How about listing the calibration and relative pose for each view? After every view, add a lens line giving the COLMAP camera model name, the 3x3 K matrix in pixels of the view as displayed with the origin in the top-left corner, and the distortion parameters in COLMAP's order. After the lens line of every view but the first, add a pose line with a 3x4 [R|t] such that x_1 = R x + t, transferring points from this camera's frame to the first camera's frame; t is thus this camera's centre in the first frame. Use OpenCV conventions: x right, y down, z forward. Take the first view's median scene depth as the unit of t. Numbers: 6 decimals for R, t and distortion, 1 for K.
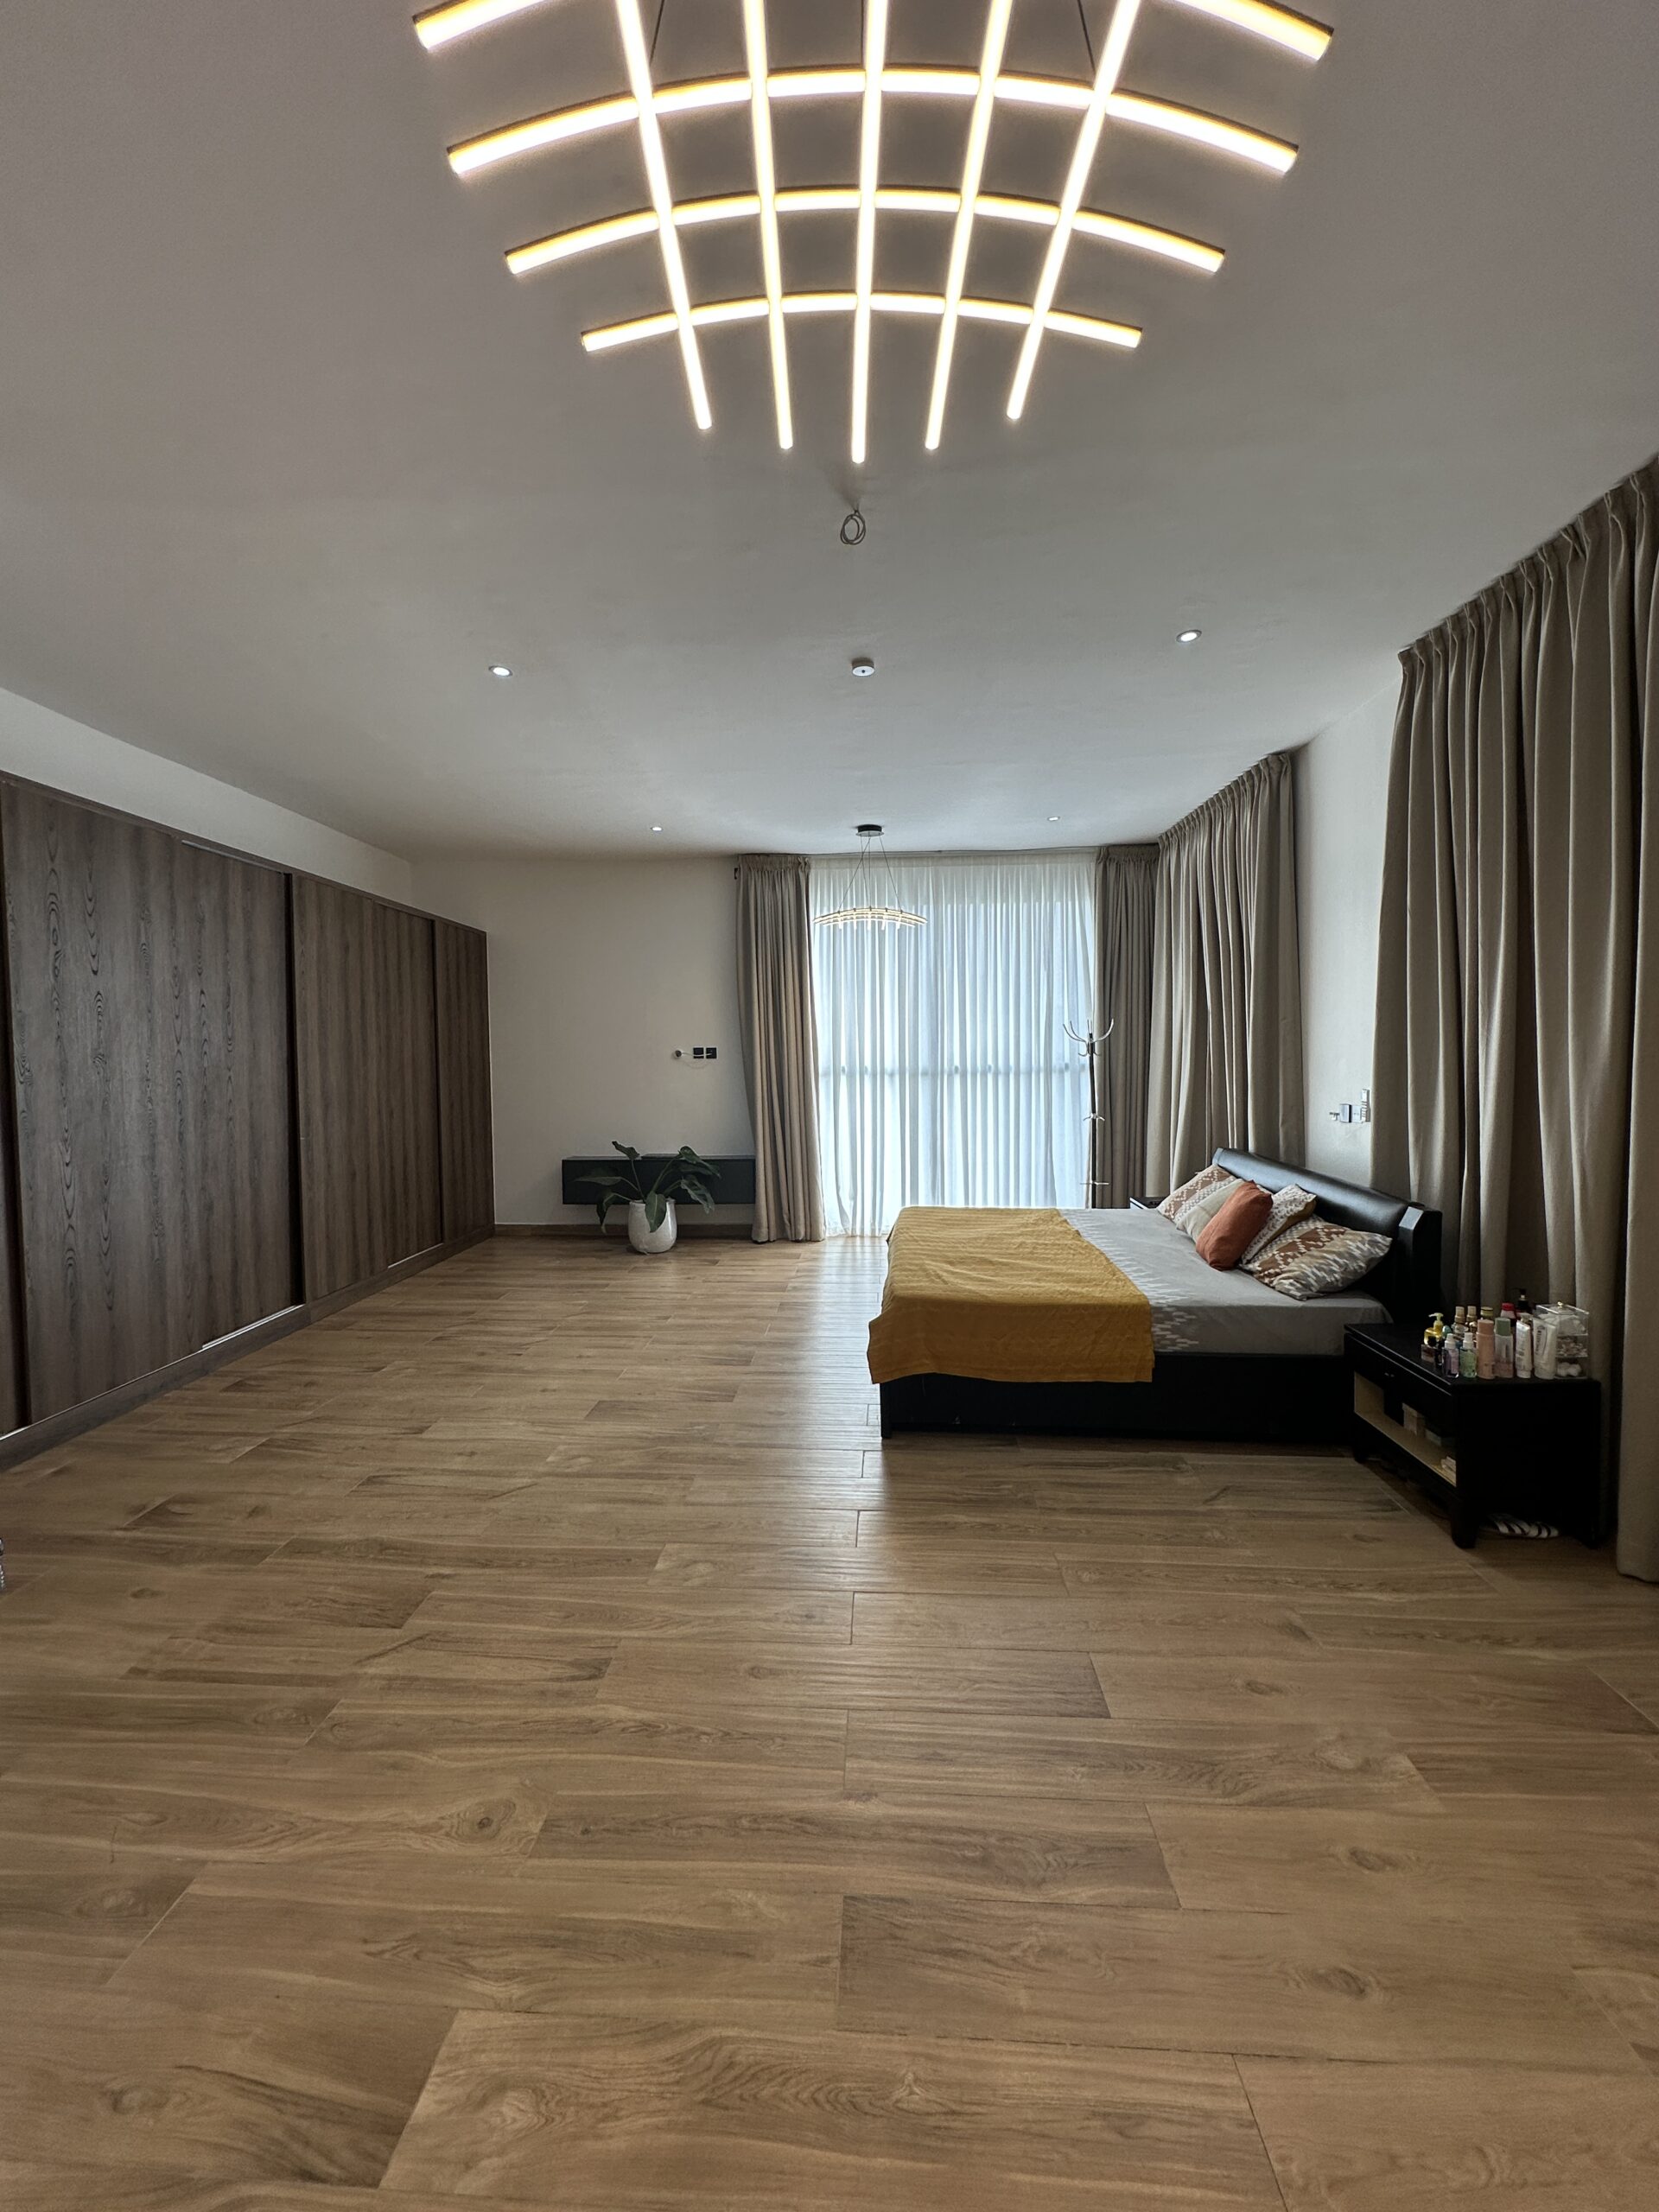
lens RADIAL K [[887.5, 0, 831.3], [0, 887.5, 1102.9], [0, 0, 1]] dist [-0.000441, 0.000225]
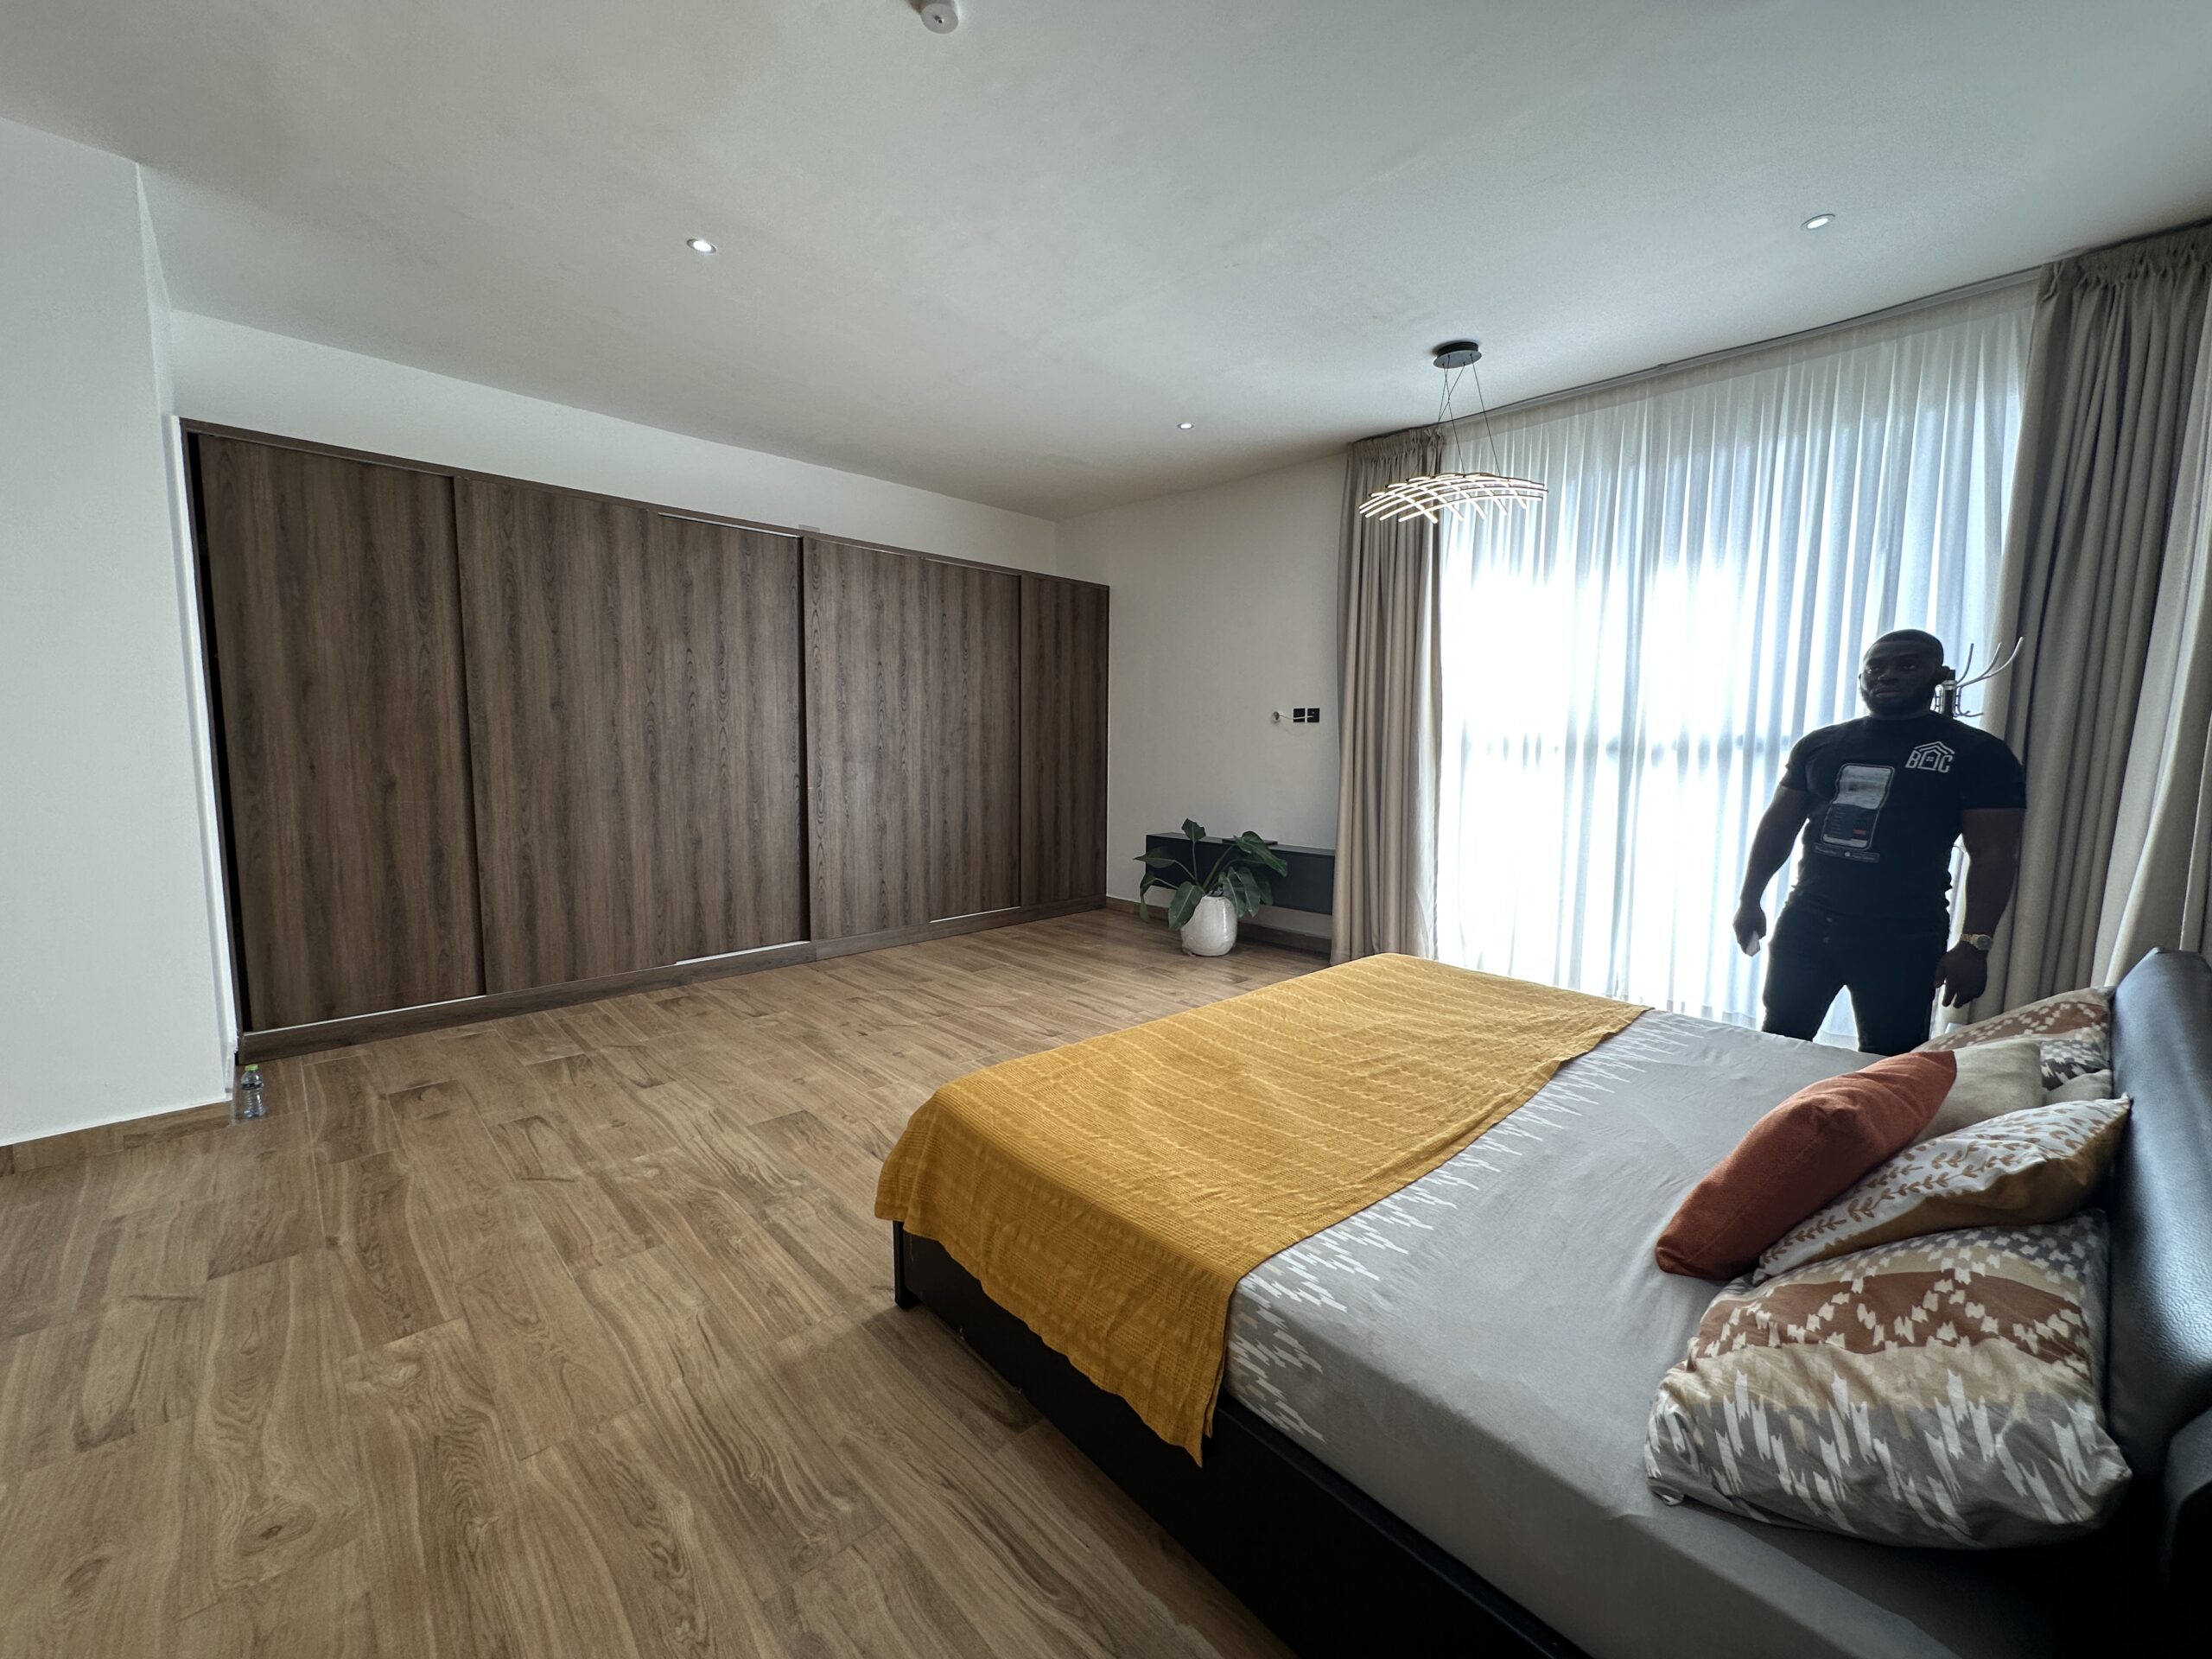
lens RADIAL K [[887.5, 0, 1104.3], [0, 887.5, 829.9], [0, 0, 1]] dist [-0.000441, 0.000225]
pose [[0.733665, 0.086200, -0.674022, 0.477919], [-0.050428, 0.996093, 0.072498, -0.006420], [0.677638, -0.019200, 0.735145, 0.554318]]
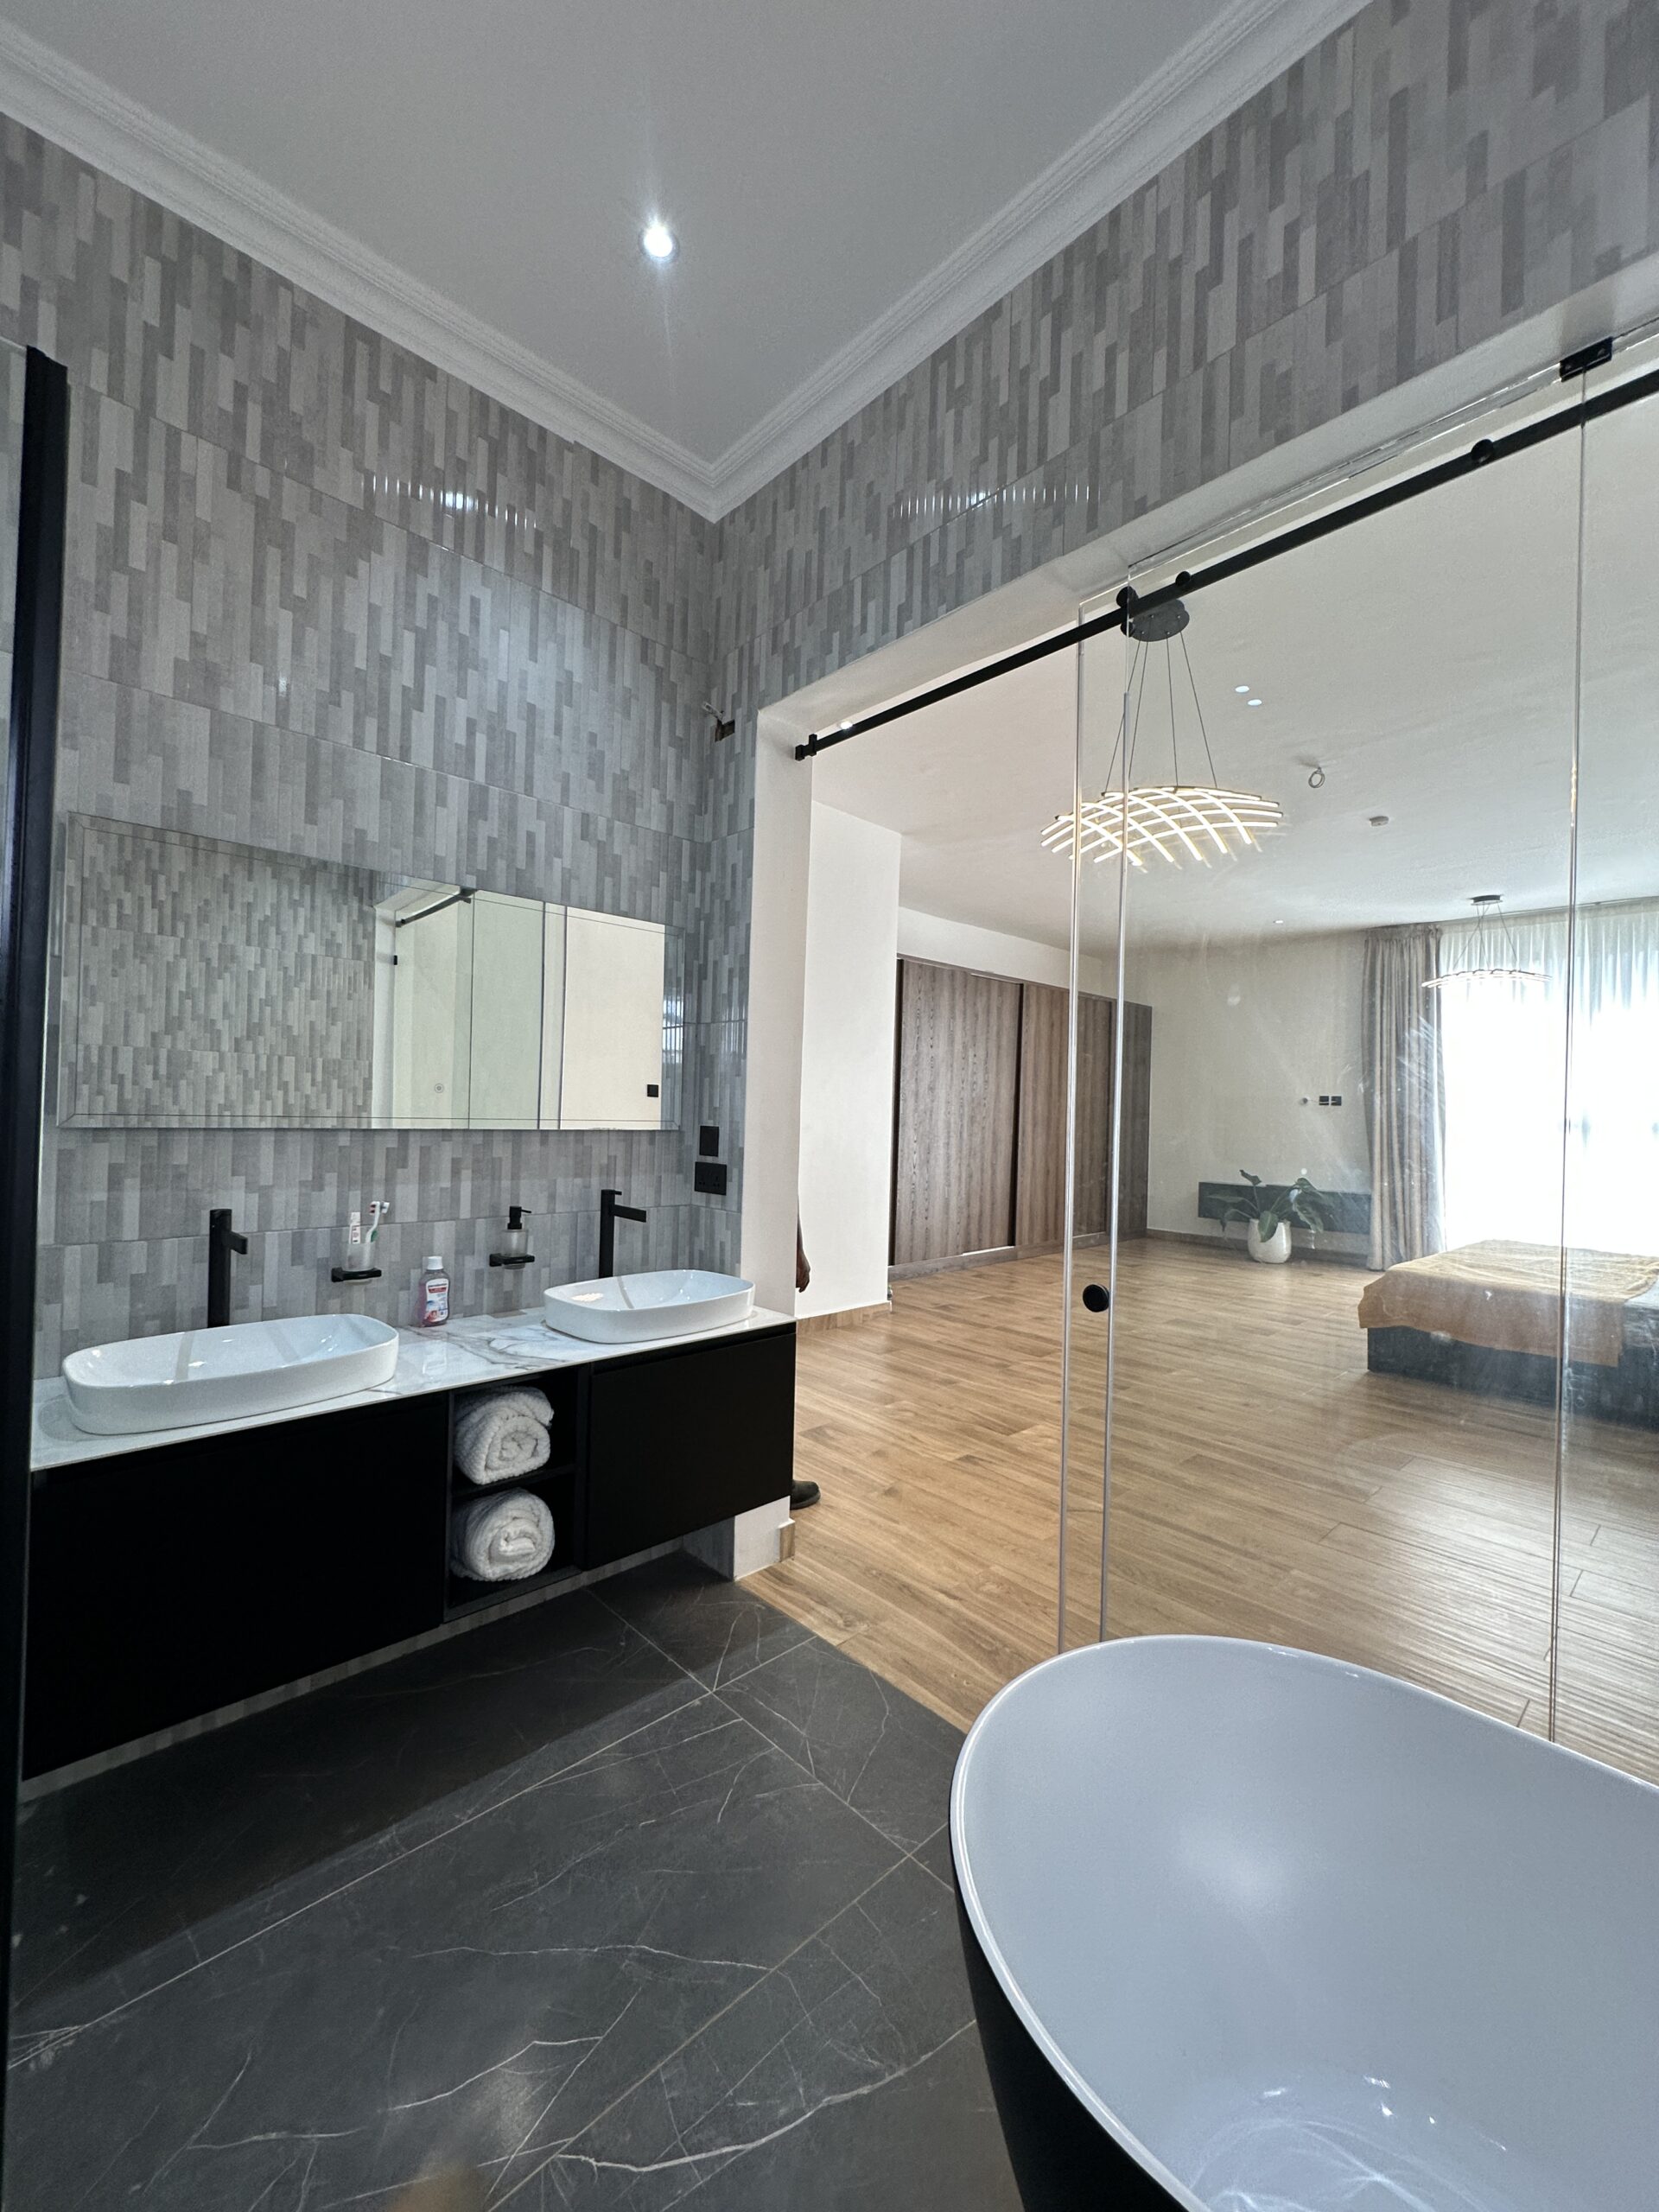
lens RADIAL K [[888.2, 0, 829.5], [0, 888.2, 1106.0], [0, 0, 1]] dist [-0.001660, 0.000543]
pose [[0.721857, 0.025074, -0.691588, 0.340012], [-0.066650, 0.997217, -0.033413, 0.059435], [0.688825, 0.070214, 0.721519, -0.516659]]
